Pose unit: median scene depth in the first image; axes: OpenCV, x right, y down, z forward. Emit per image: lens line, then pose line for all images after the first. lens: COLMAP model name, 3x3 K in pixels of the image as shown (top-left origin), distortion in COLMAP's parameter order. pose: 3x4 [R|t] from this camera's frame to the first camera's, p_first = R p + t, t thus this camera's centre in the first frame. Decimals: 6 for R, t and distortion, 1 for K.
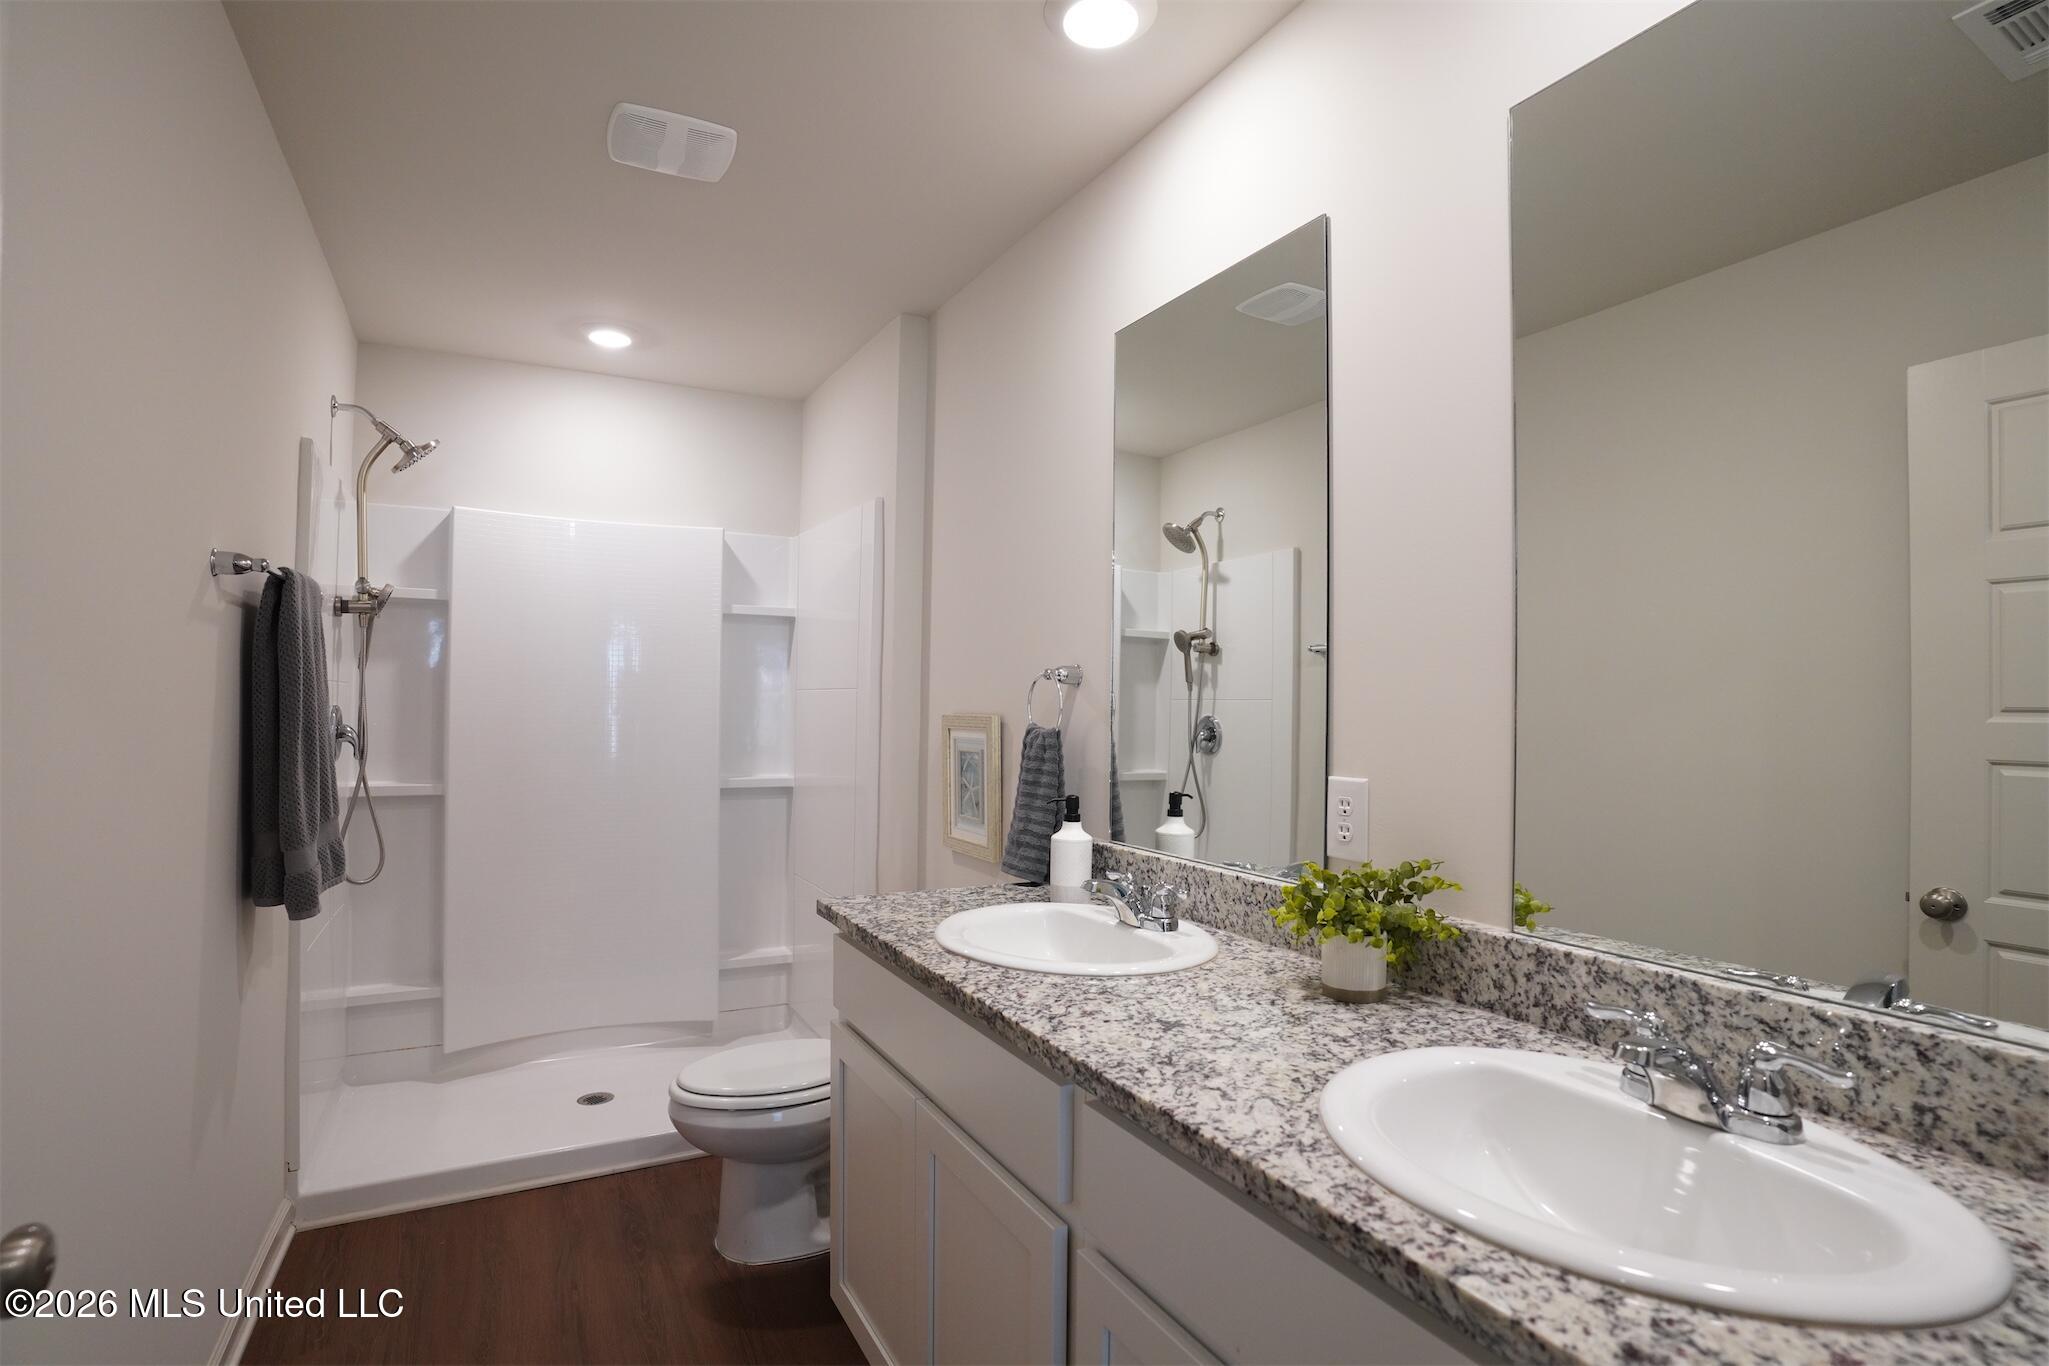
lens RADIAL K [[1032.9, 0, 1023.1], [0, 1032.9, 696.9], [0, 0, 1]] dist [-0.028114, 0.000990]
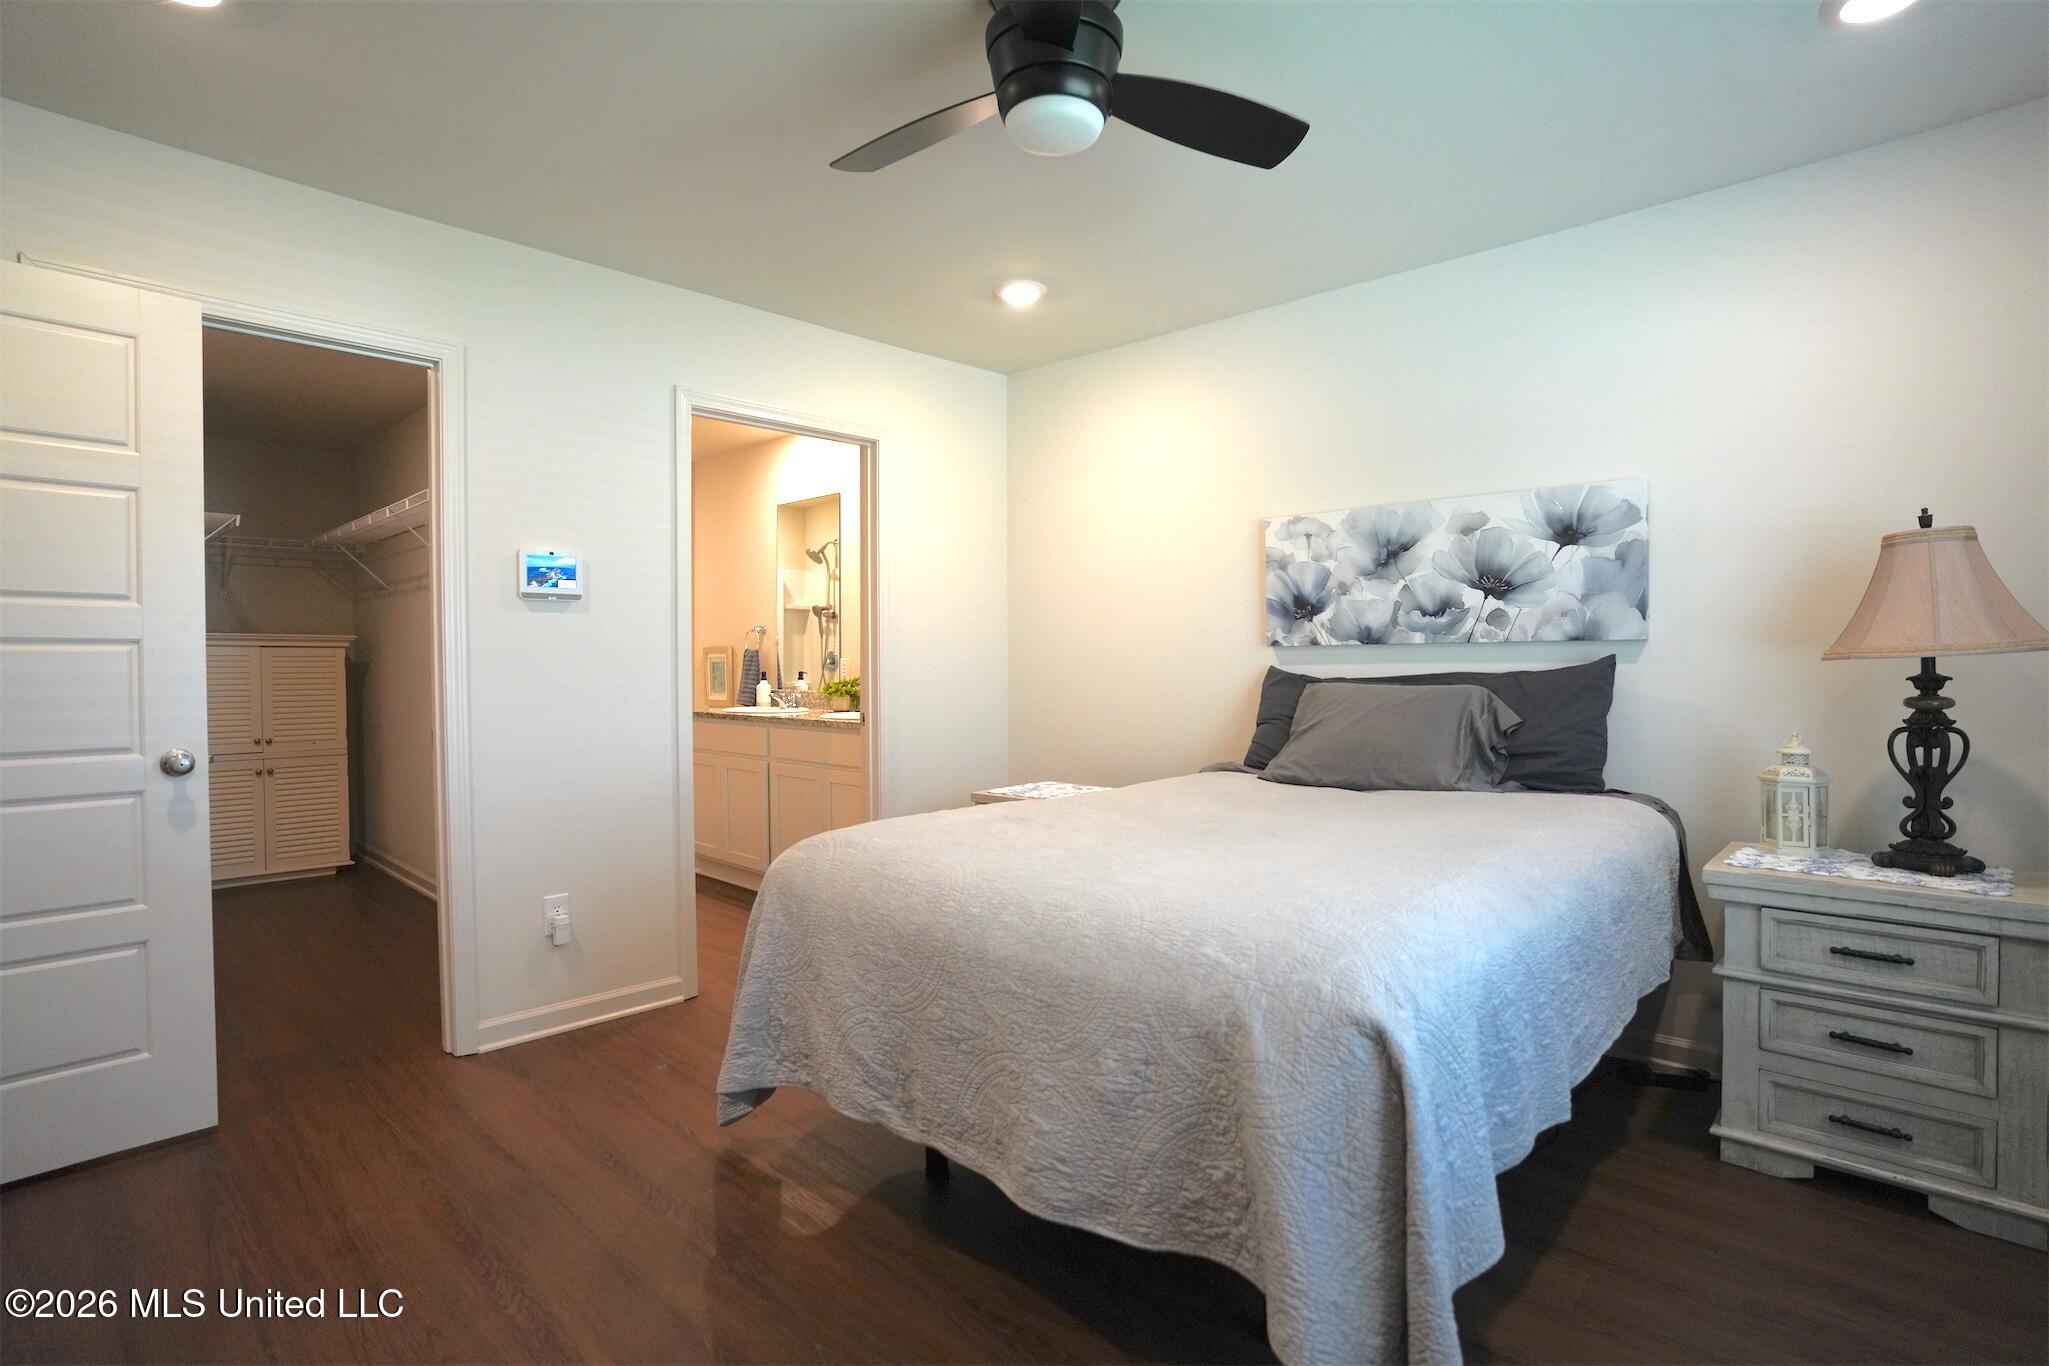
lens RADIAL K [[1032.9, 0, 1027.8], [0, 1032.9, 681.4], [0, 0, 1]] dist [-0.028114, 0.000990]
pose [[0.949971, -0.023465, 0.311456, -0.068275], [0.014334, 0.999399, 0.031575, 0.019394], [-0.312010, -0.025530, 0.949736, -0.901820]]
